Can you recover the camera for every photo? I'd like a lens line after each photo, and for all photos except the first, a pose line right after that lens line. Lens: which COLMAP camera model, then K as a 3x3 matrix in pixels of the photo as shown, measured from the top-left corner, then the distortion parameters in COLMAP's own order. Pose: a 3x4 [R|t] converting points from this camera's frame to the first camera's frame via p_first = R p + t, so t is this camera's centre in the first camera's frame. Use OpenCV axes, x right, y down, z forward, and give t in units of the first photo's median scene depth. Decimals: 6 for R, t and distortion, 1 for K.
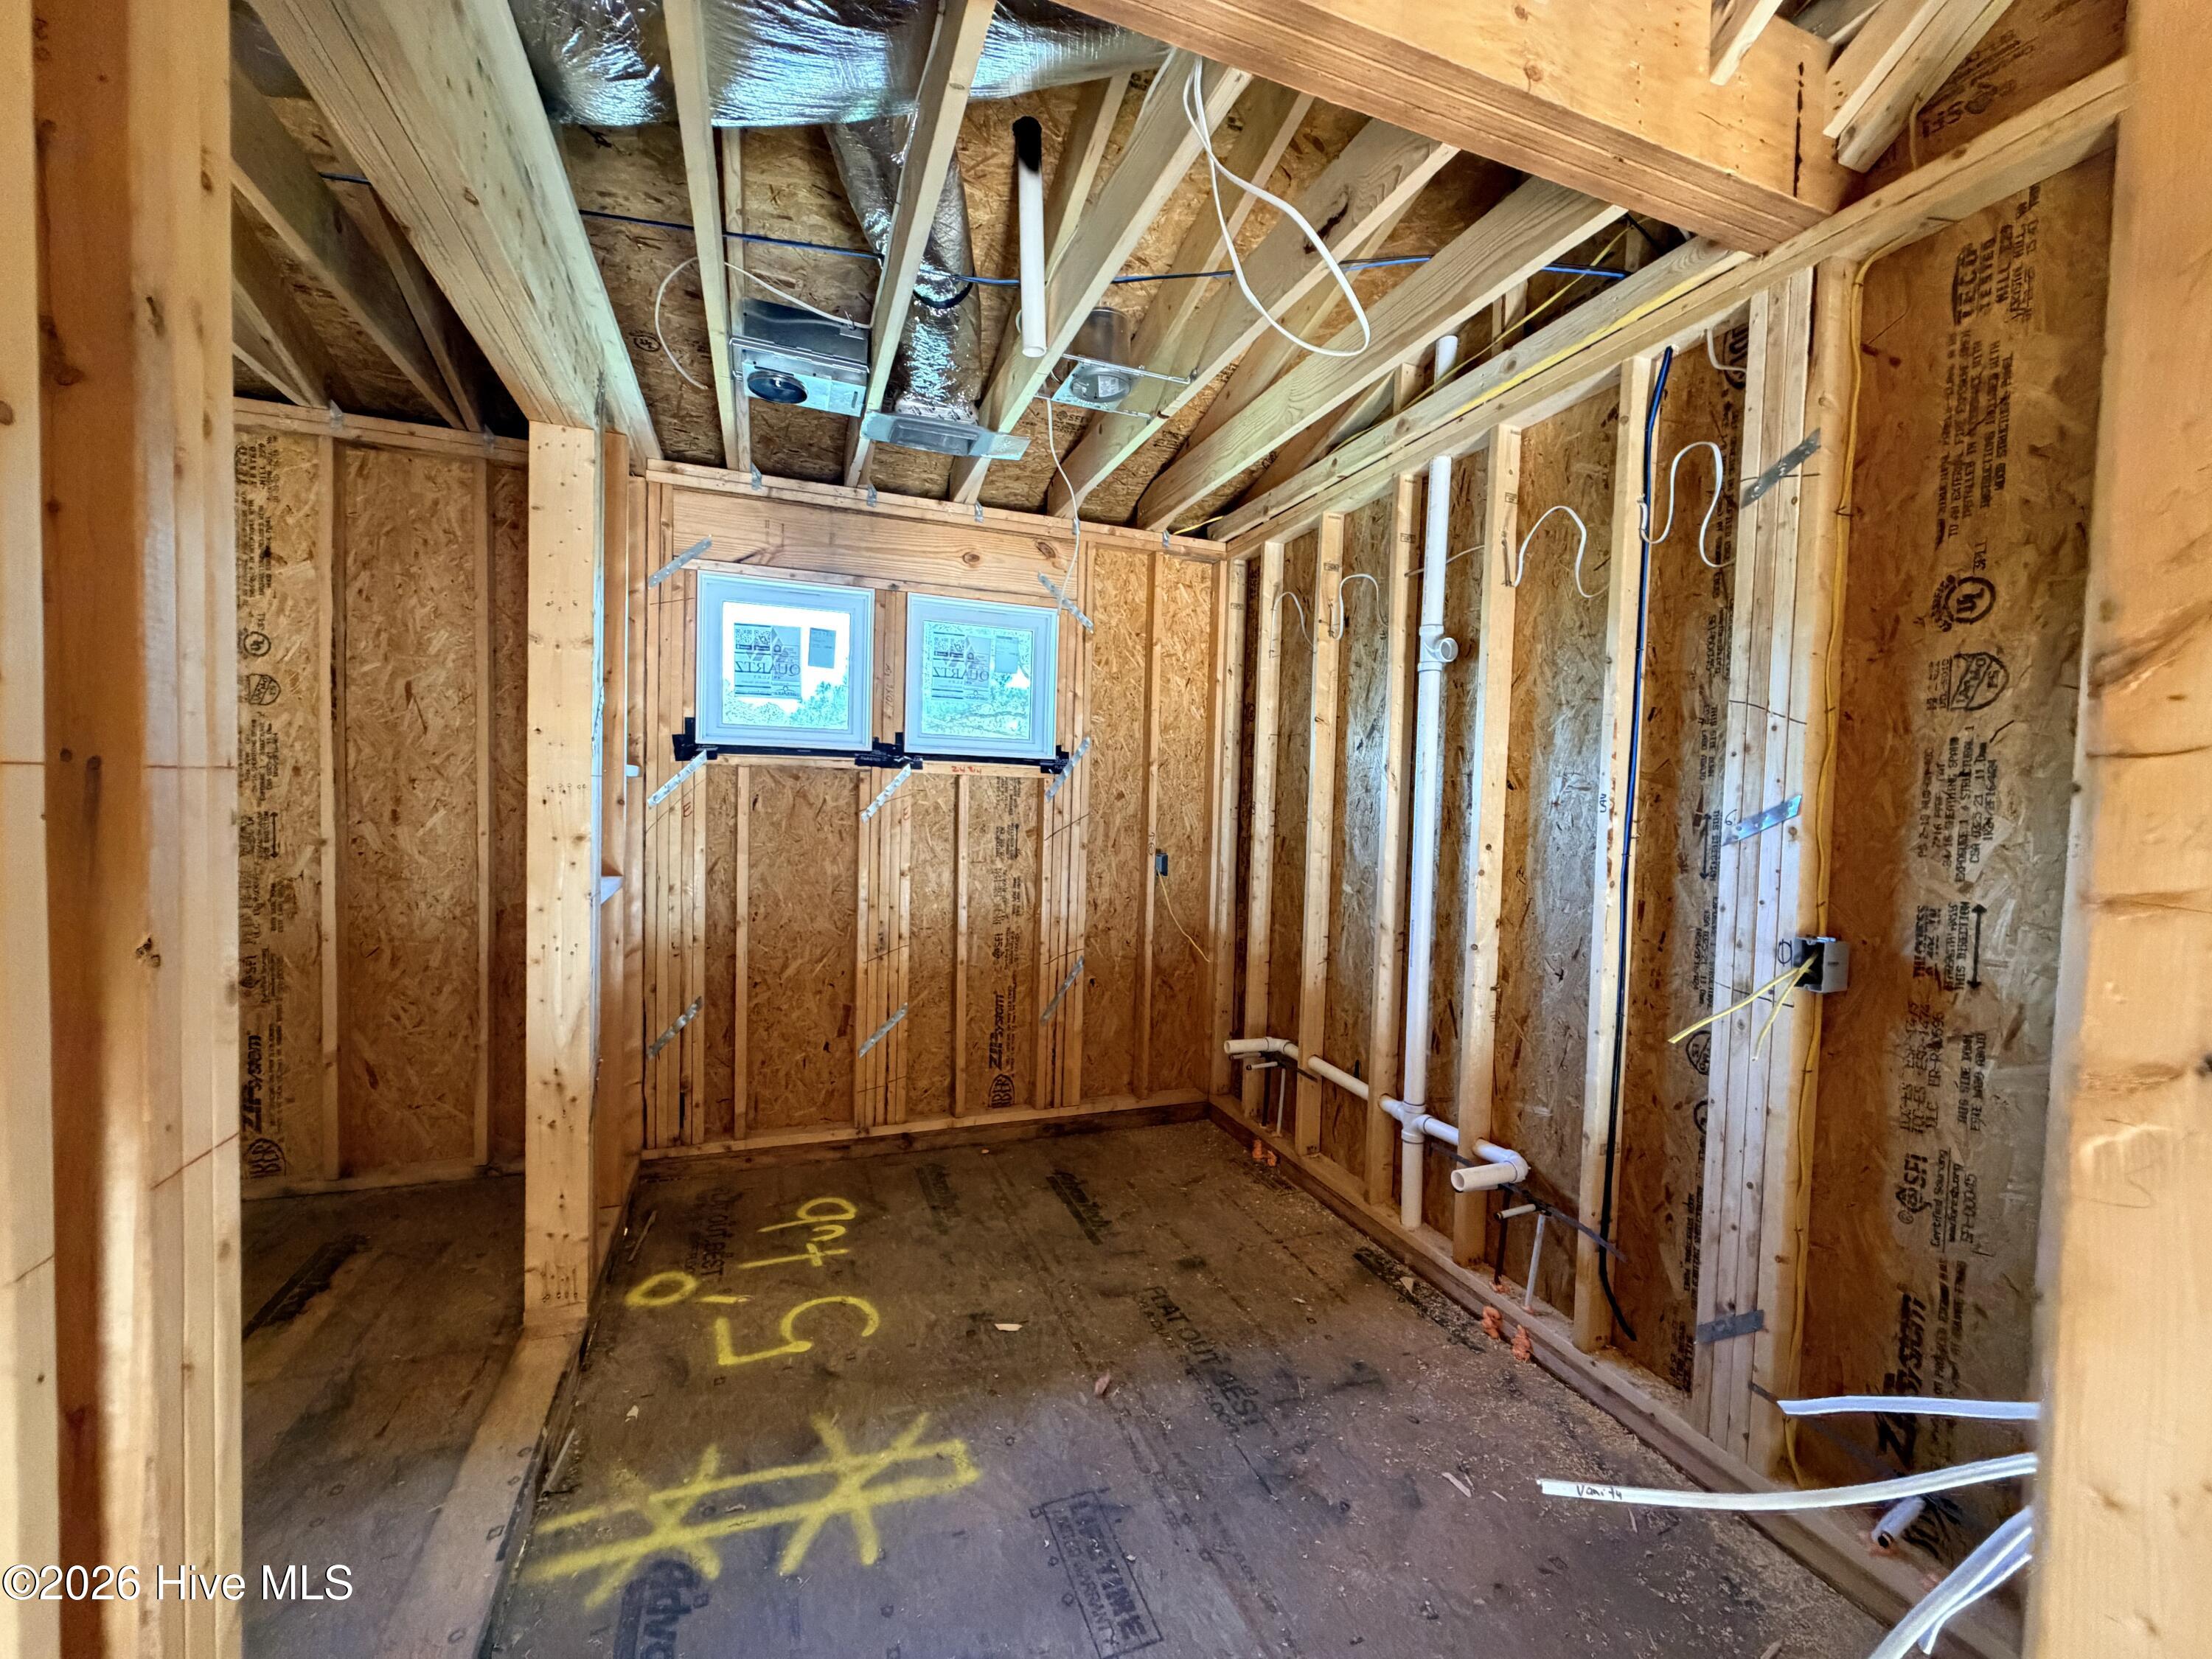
lens RADIAL K [[878.7, 0, 1099.9], [0, 878.7, 830.6], [0, 0, 1]] dist [-0.000709, 0.000303]
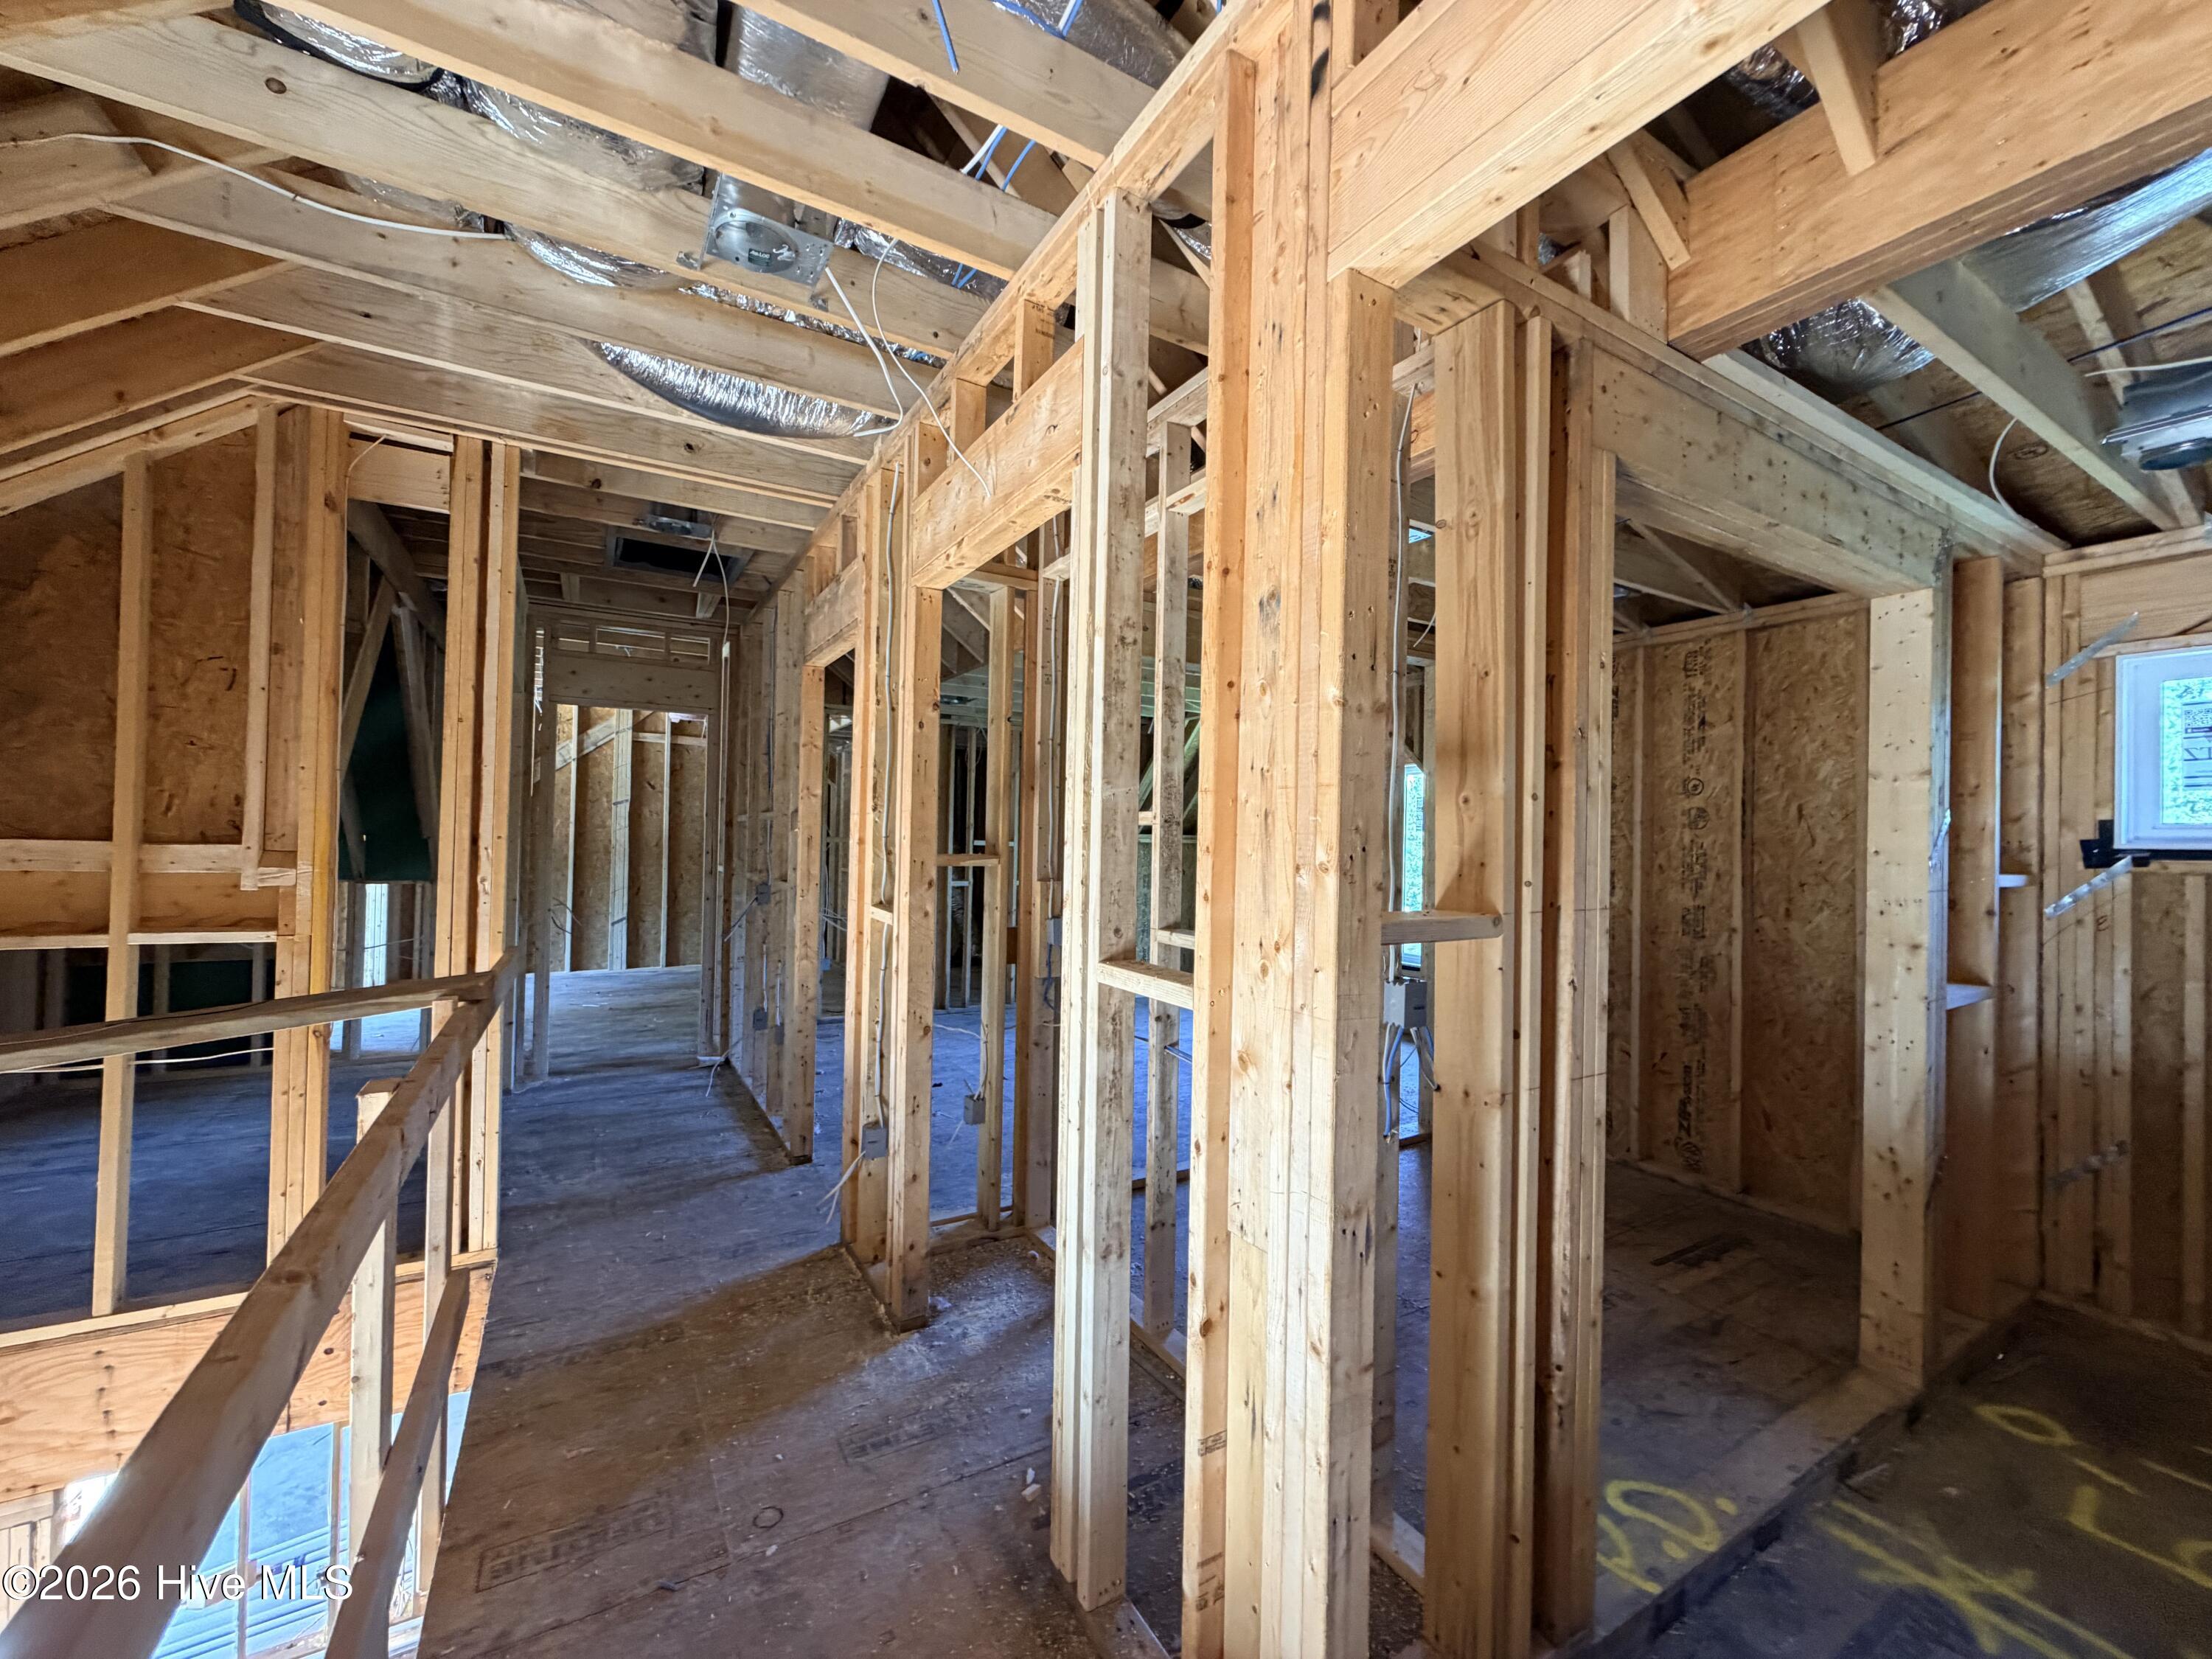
lens RADIAL K [[878.7, 0, 1100.4], [0, 878.7, 833.2], [0, 0, 1]] dist [-0.000709, 0.000303]
pose [[0.169885, -0.034135, -0.984873, 0.265400], [-0.052667, 0.997657, -0.043663, -0.024770], [0.984056, 0.059288, 0.167689, -0.174218]]
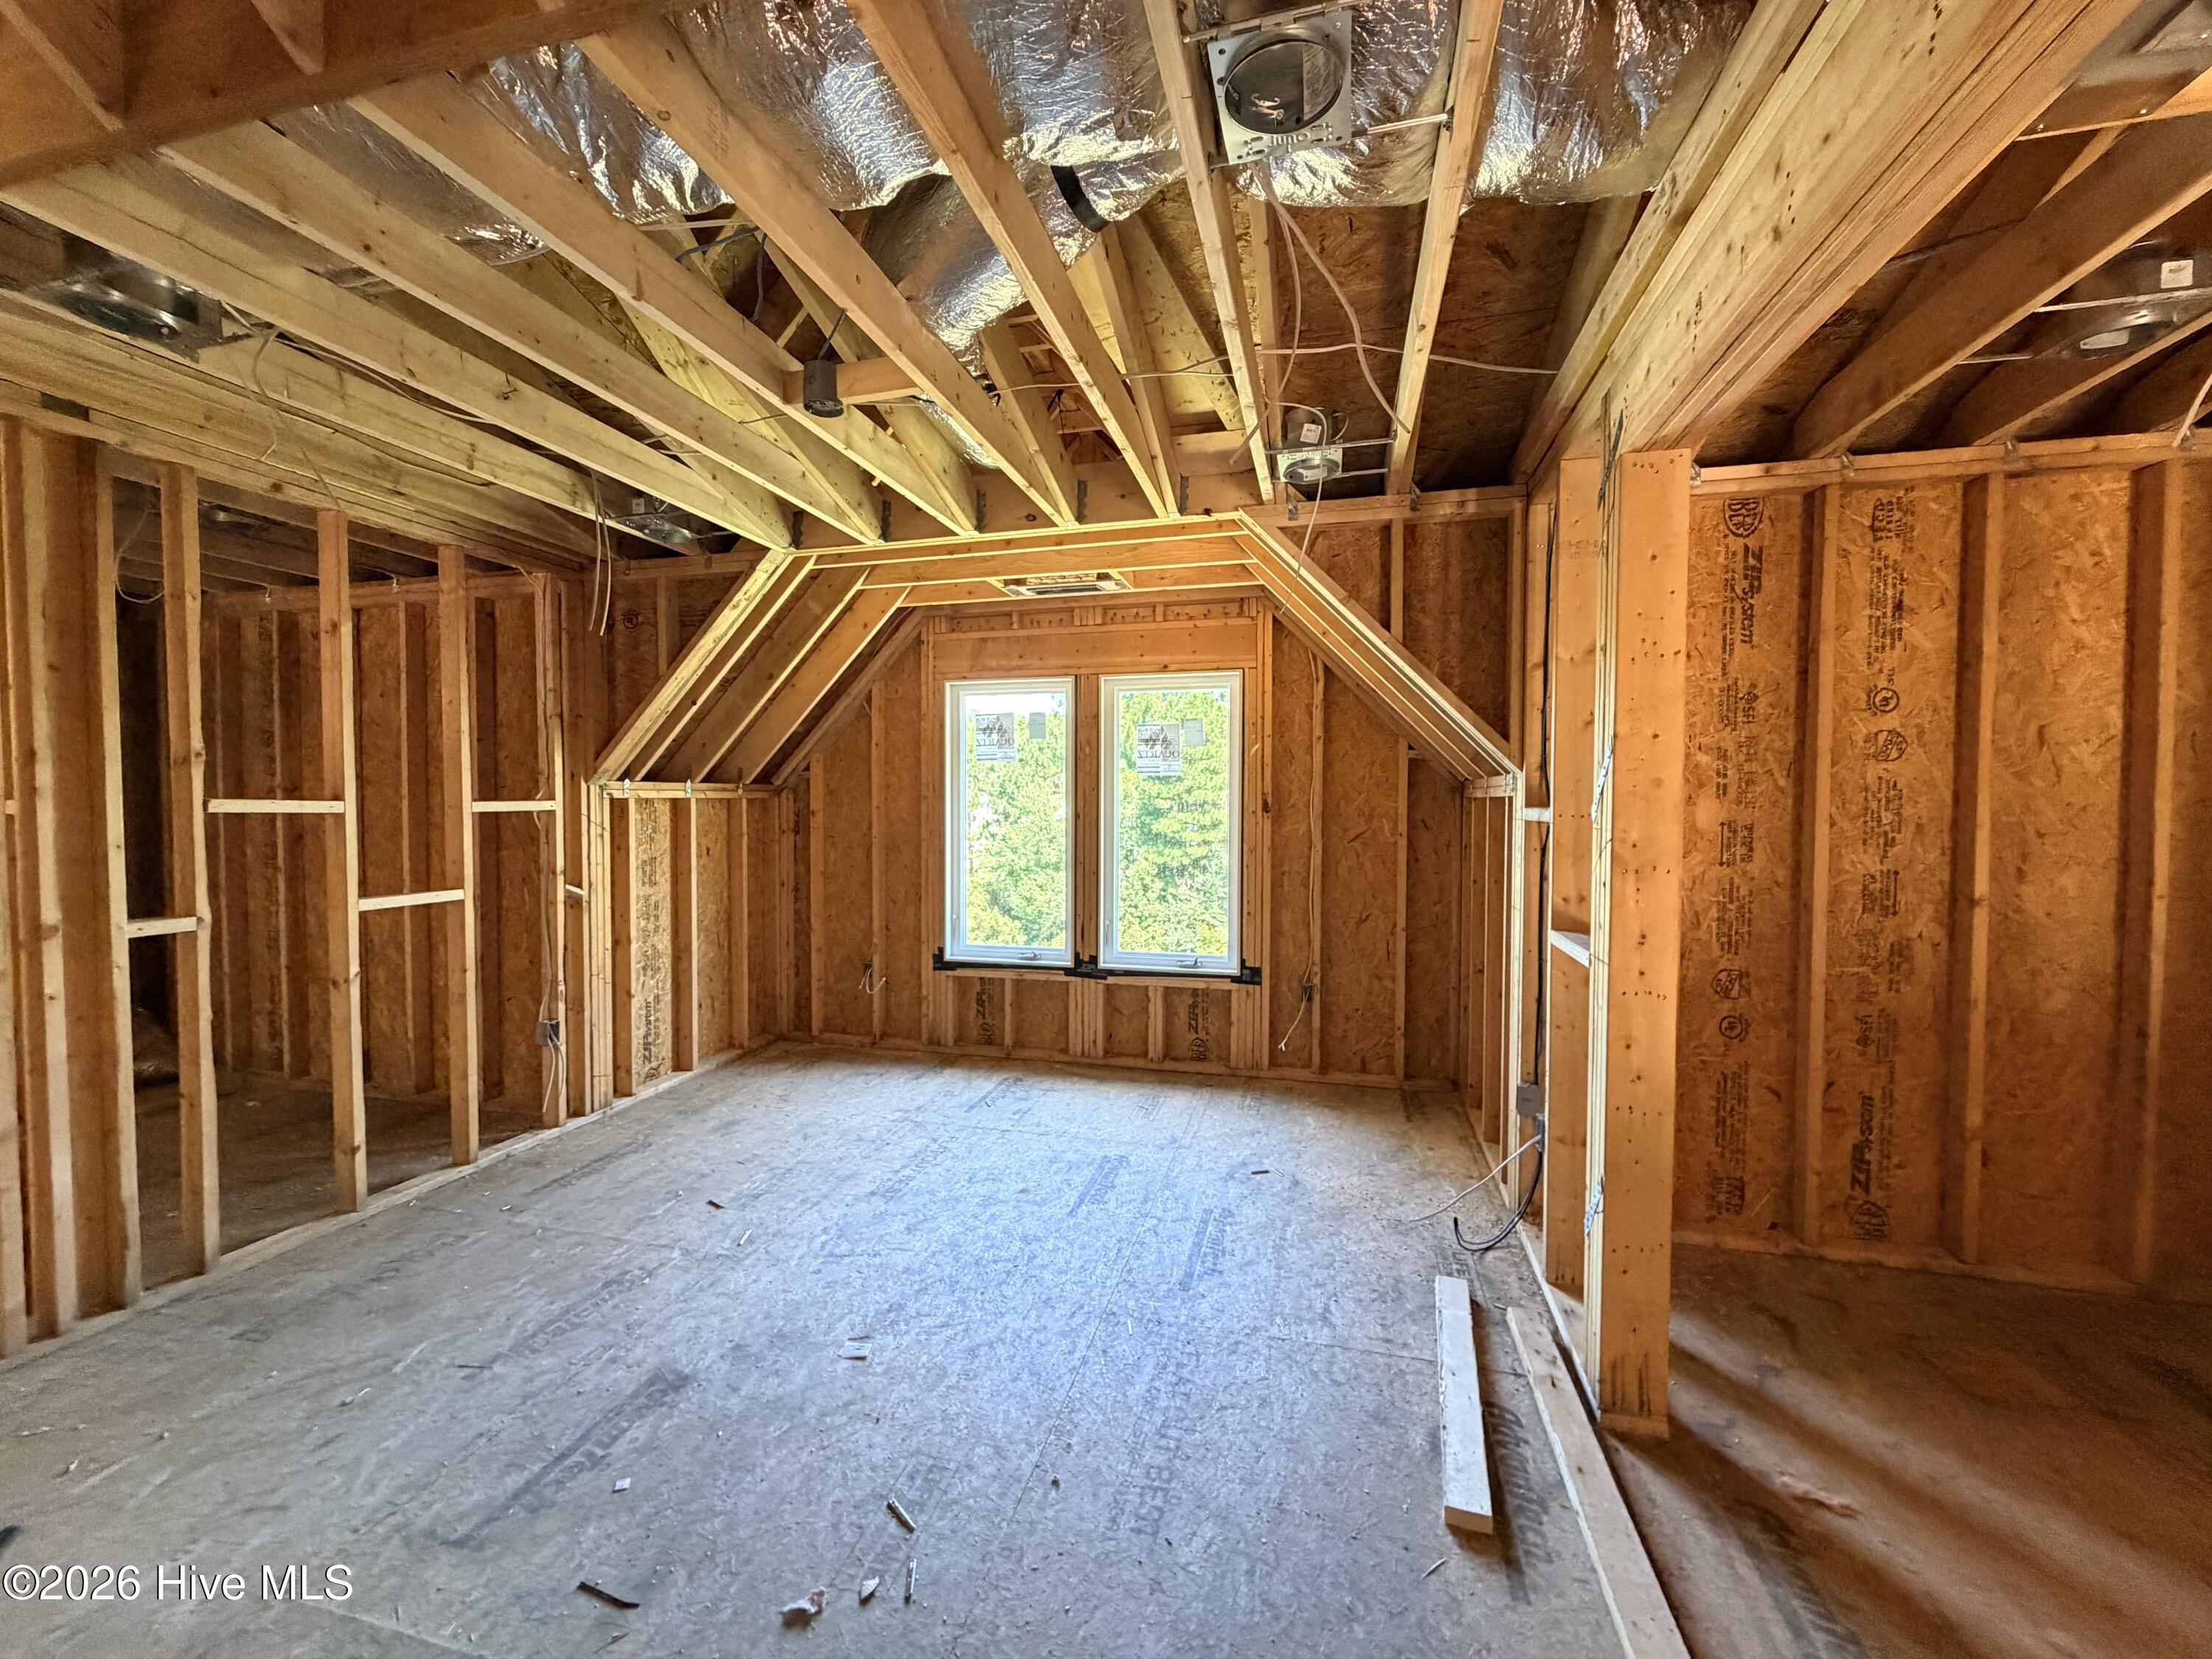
lens RADIAL K [[878.7, 0, 1104.5], [0, 878.7, 832.1], [0, 0, 1]] dist [-0.000709, 0.000303]
pose [[0.814815, -0.008489, -0.579659, -1.084922], [0.000771, 0.999908, -0.013561, -0.050322], [0.579721, 0.010603, 0.814746, -0.305785]]
